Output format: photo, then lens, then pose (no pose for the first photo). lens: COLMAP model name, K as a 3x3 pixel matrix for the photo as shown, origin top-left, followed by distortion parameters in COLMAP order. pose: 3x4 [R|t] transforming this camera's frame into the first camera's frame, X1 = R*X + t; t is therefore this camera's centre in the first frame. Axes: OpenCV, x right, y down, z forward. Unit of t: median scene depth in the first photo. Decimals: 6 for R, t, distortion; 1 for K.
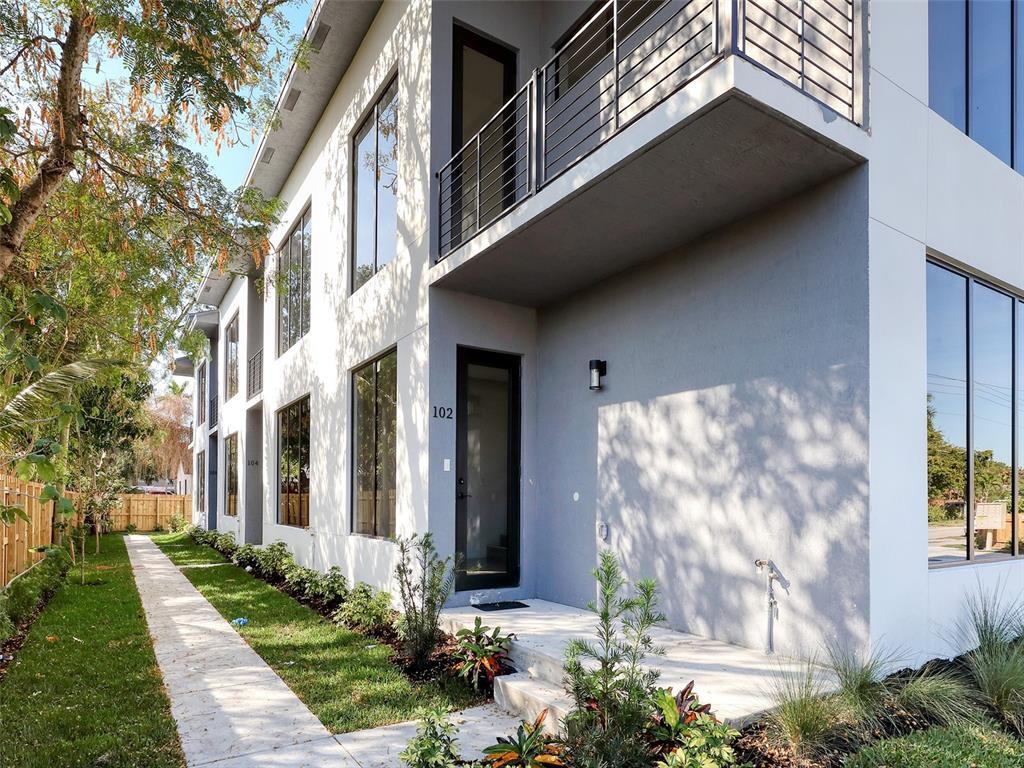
lens RADIAL K [[458.4, 0, 512.0], [0, 458.4, 384.0], [0, 0, 1]] dist [0.027323, -0.000030]
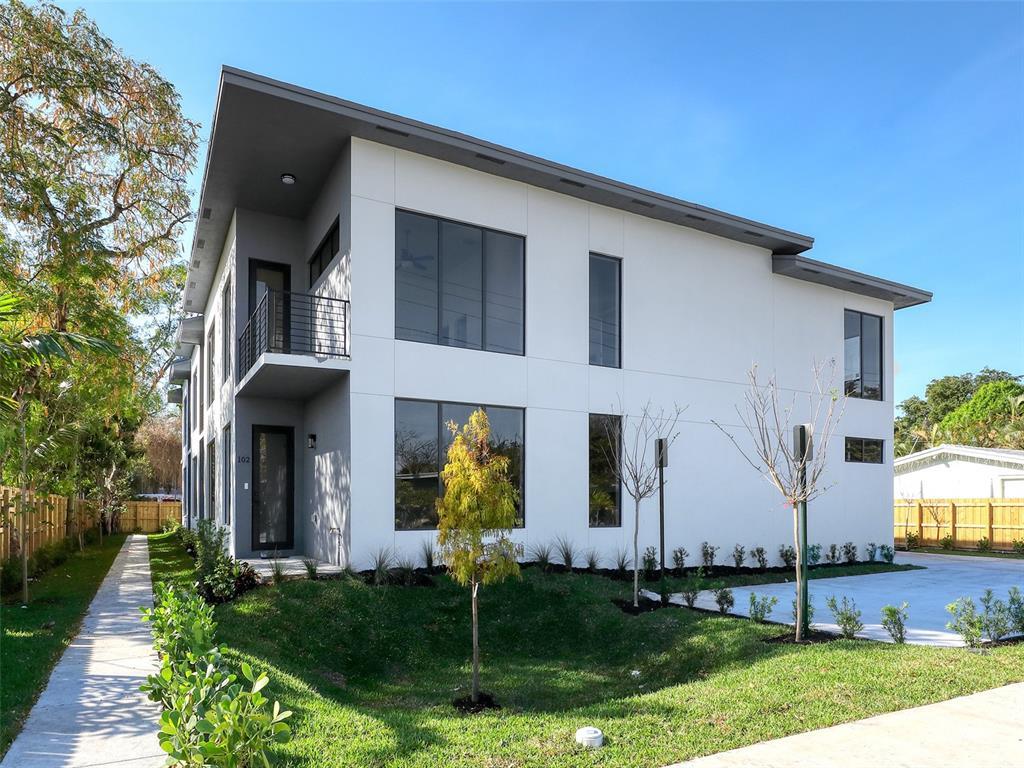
lens RADIAL K [[459.0, 0, 510.8], [0, 459.0, 388.9], [0, 0, 1]] dist [-0.002284, 0.000507]
pose [[0.999674, -0.014374, -0.021091, 0.414241], [0.014317, 0.999893, -0.002860, -0.085680], [0.021130, 0.002557, 0.999773, -0.373860]]
